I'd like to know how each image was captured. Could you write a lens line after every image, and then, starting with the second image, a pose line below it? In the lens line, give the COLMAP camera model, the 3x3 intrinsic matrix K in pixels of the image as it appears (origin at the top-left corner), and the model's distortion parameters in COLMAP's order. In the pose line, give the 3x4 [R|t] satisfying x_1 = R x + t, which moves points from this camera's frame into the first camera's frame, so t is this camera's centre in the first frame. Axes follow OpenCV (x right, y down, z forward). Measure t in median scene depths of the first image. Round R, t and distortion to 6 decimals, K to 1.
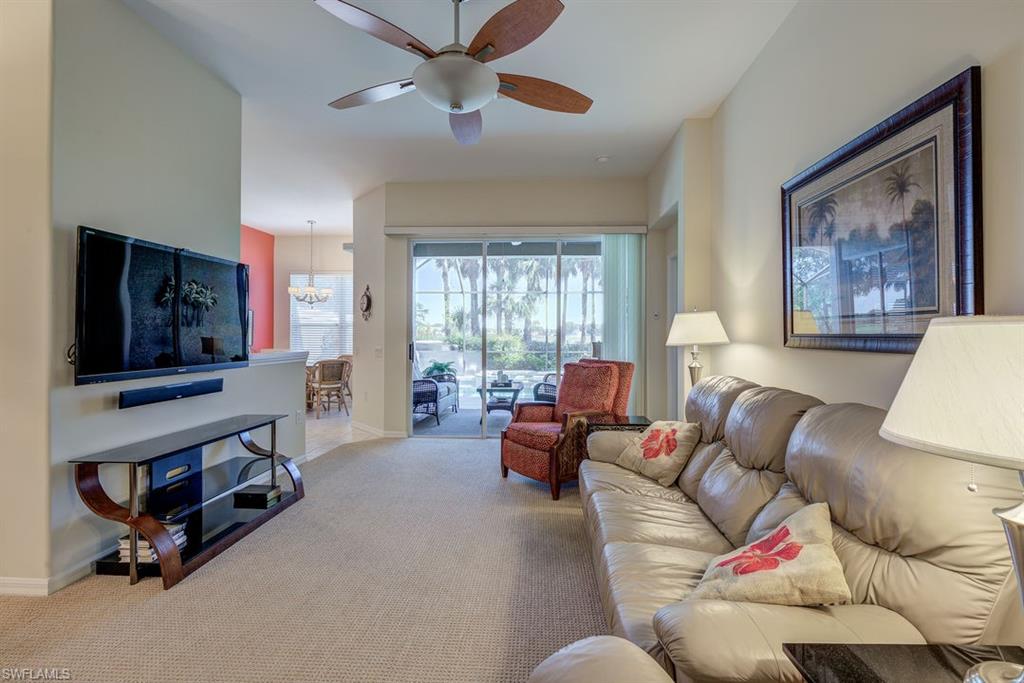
lens RADIAL K [[466.7, 0, 514.9], [0, 466.7, 334.3], [0, 0, 1]] dist [-0.010170, 0.000536]
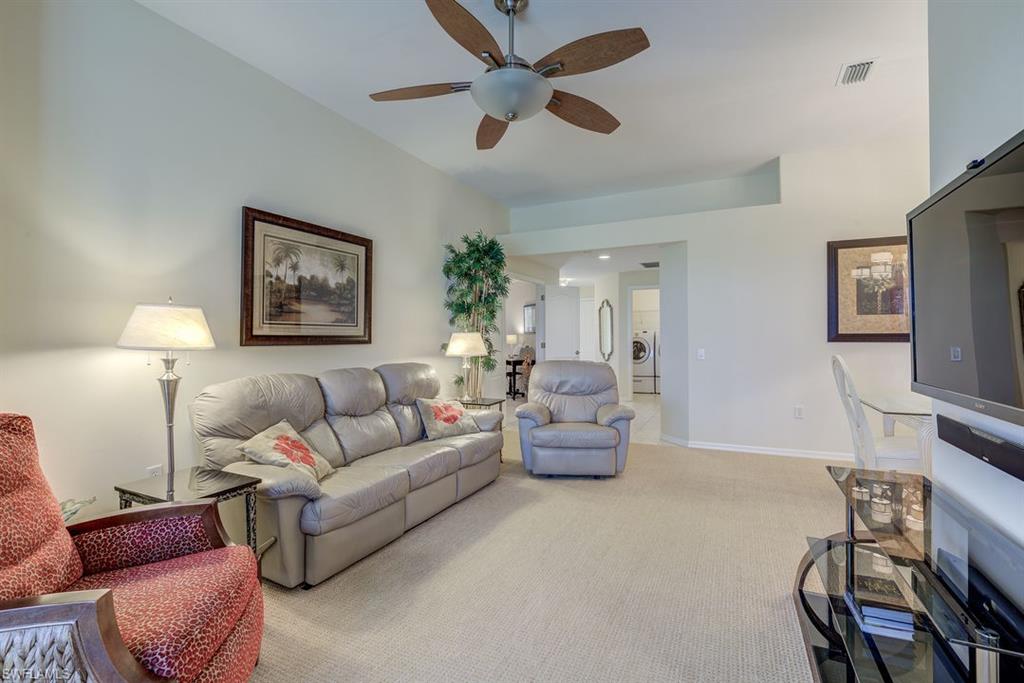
lens RADIAL K [[466.7, 0, 512.8], [0, 466.7, 335.3], [0, 0, 1]] dist [-0.010170, 0.000536]
pose [[-0.925070, -0.002258, 0.379790, -0.599805], [-0.004035, 0.999984, -0.003882, 0.003209], [-0.379775, -0.005123, -0.925065, 2.268001]]
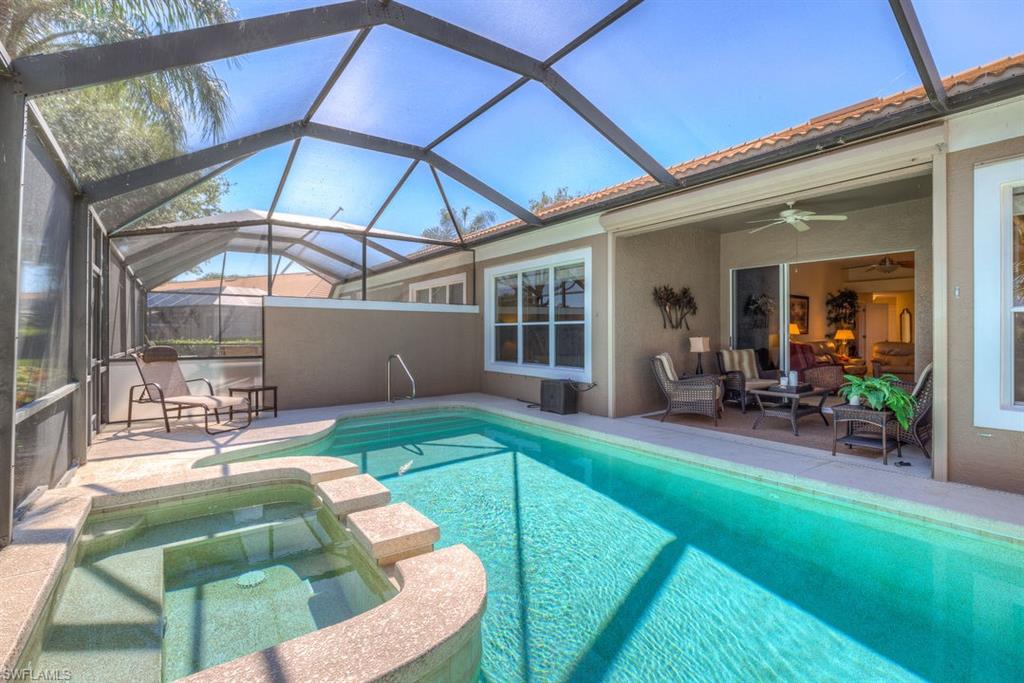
lens RADIAL K [[466.7, 0, 515.8], [0, 466.7, 338.8], [0, 0, 1]] dist [-0.010170, 0.000536]
pose [[-0.648862, -0.009861, 0.760842, -1.231429], [-0.004757, 0.999949, 0.008903, 0.058014], [-0.760891, 0.002157, -0.648876, 6.856247]]
